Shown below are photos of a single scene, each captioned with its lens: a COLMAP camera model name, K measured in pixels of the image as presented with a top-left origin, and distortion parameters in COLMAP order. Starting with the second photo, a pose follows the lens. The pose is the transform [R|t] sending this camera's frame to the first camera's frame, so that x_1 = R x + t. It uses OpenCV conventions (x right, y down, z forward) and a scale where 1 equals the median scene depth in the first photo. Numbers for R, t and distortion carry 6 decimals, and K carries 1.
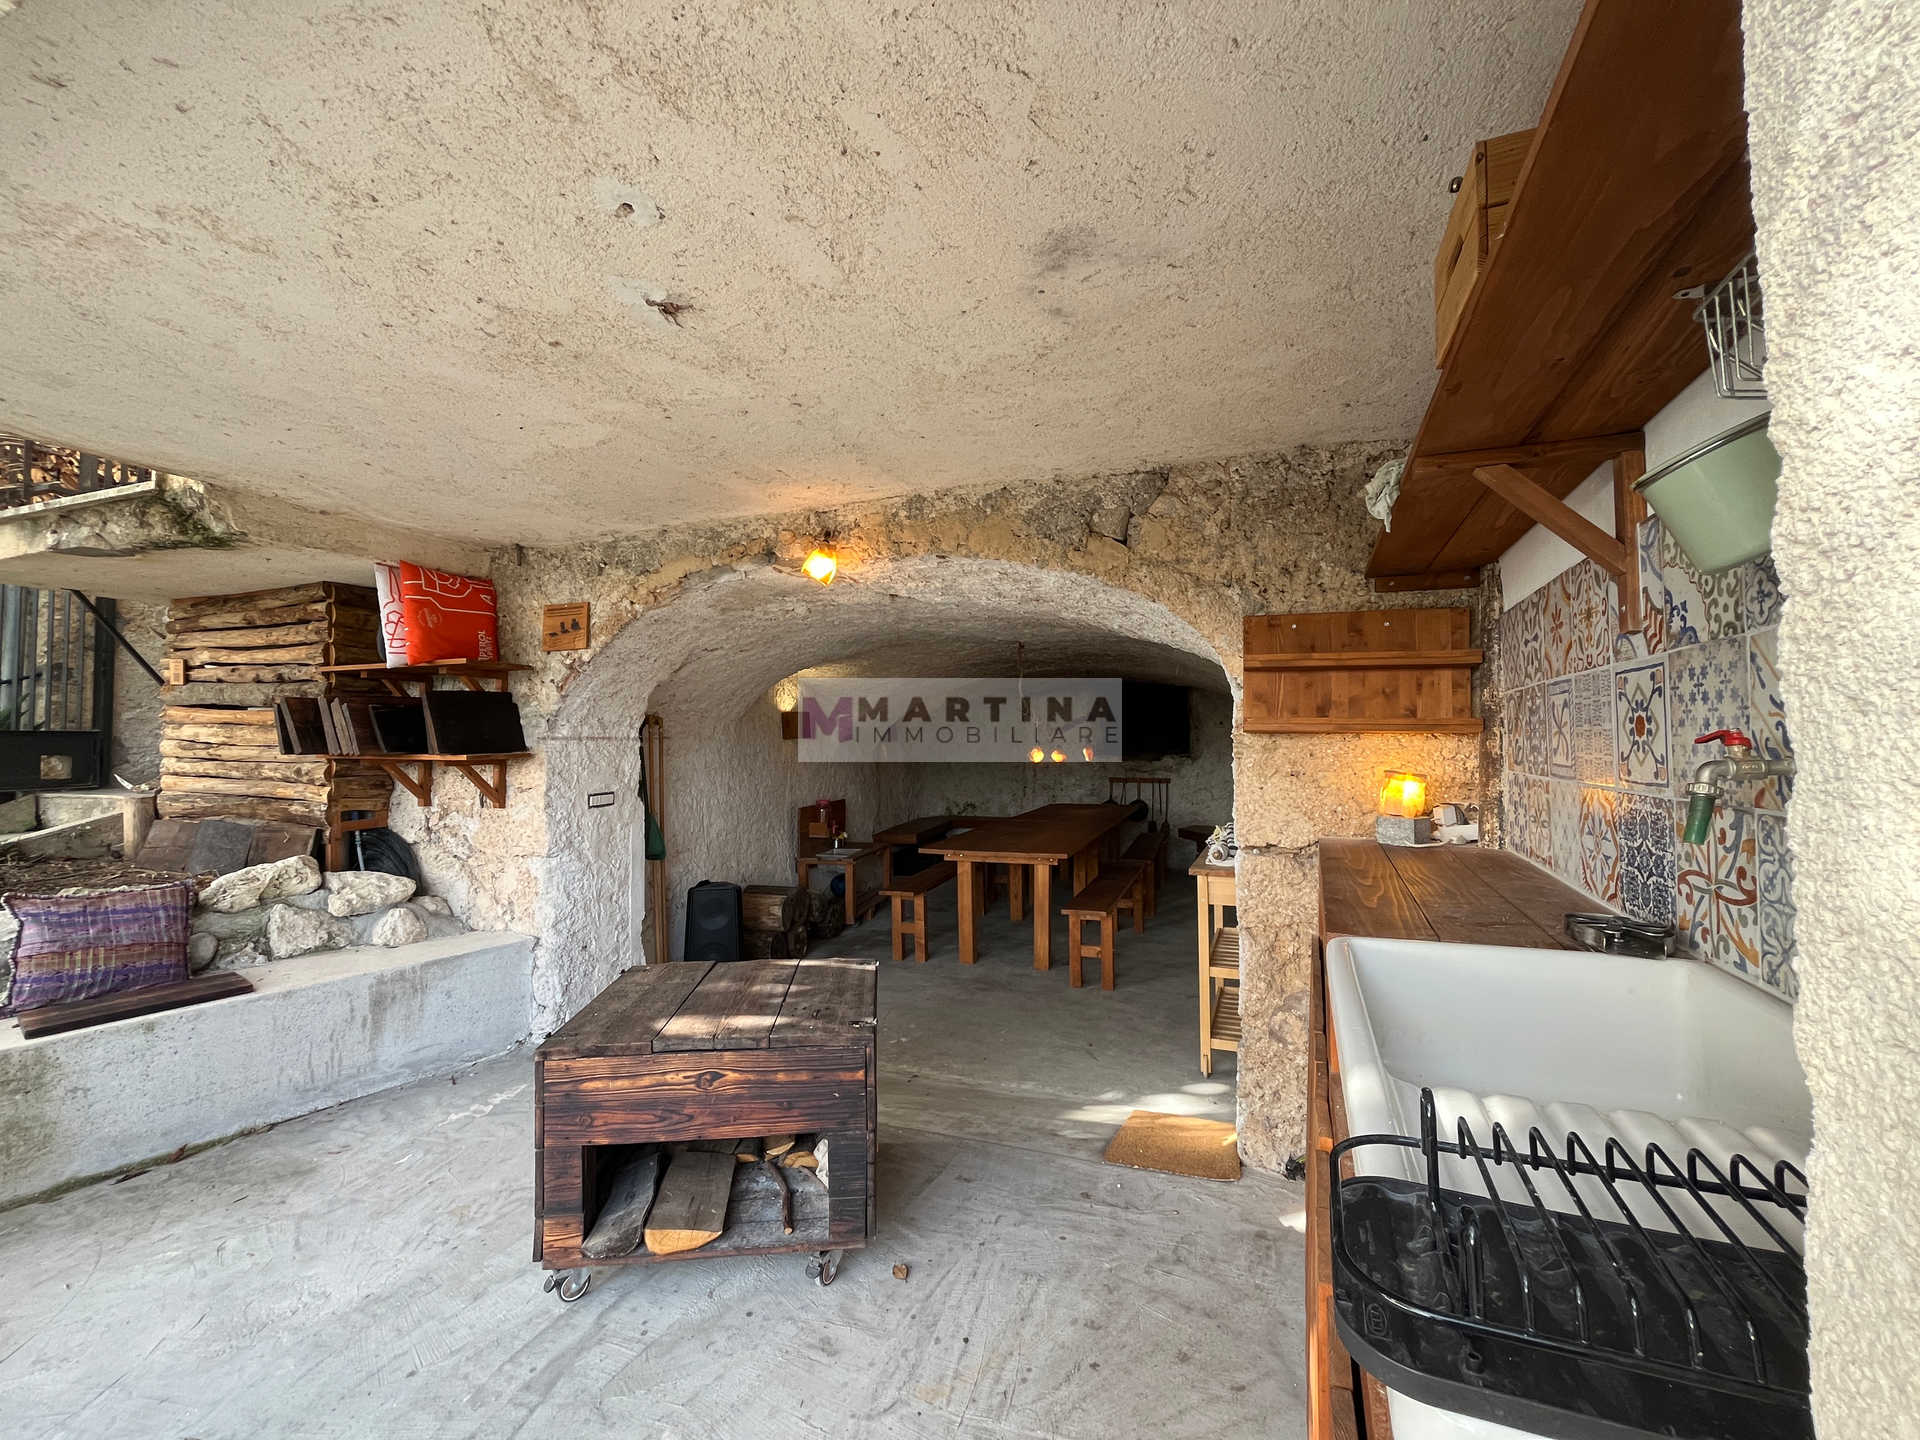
lens RADIAL K [[773.3, 0, 960.0], [0, 773.3, 720.0], [0, 0, 1]] dist [-0.002416, 0.000014]
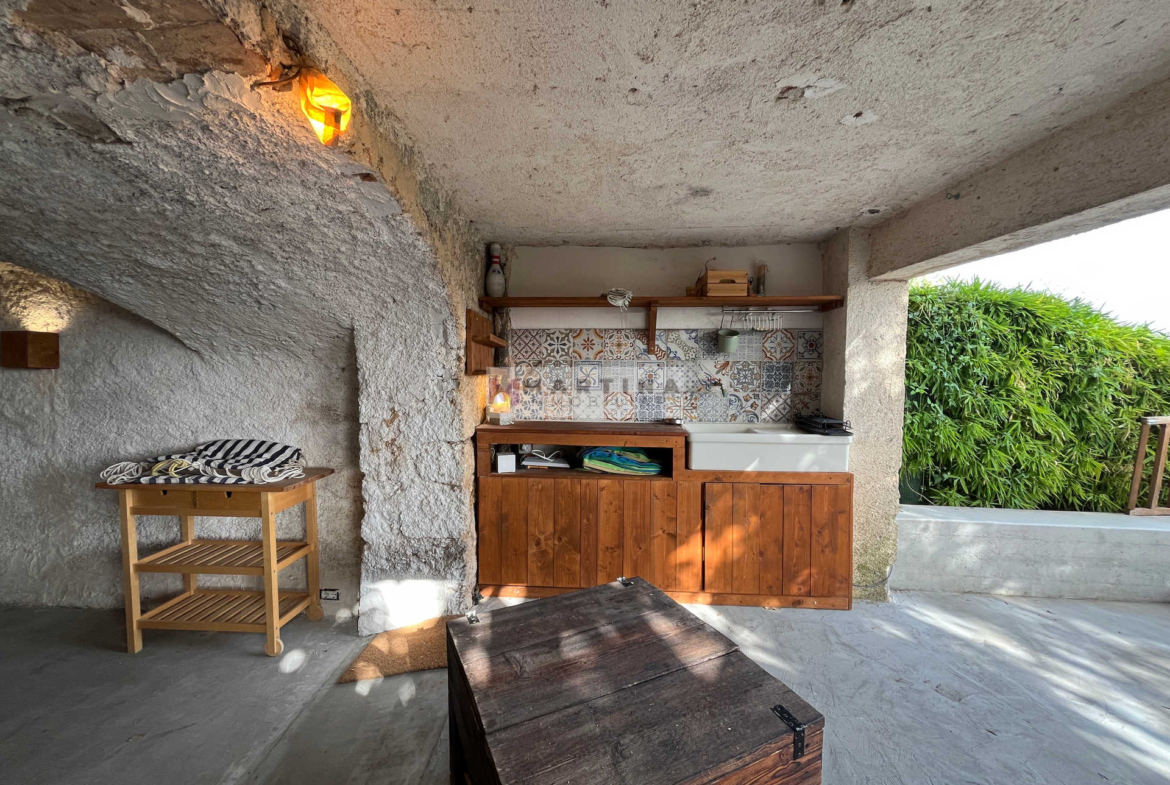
lens RADIAL K [[467.2, 0, 585.0], [0, 467.2, 392.5], [0, 0, 1]] dist [-0.000599, -0.000207]
pose [[-0.318741, -0.035131, 0.947191, -0.867537], [-0.026508, 0.999252, 0.028141, 0.015327], [-0.947471, -0.016138, -0.319434, 1.295051]]
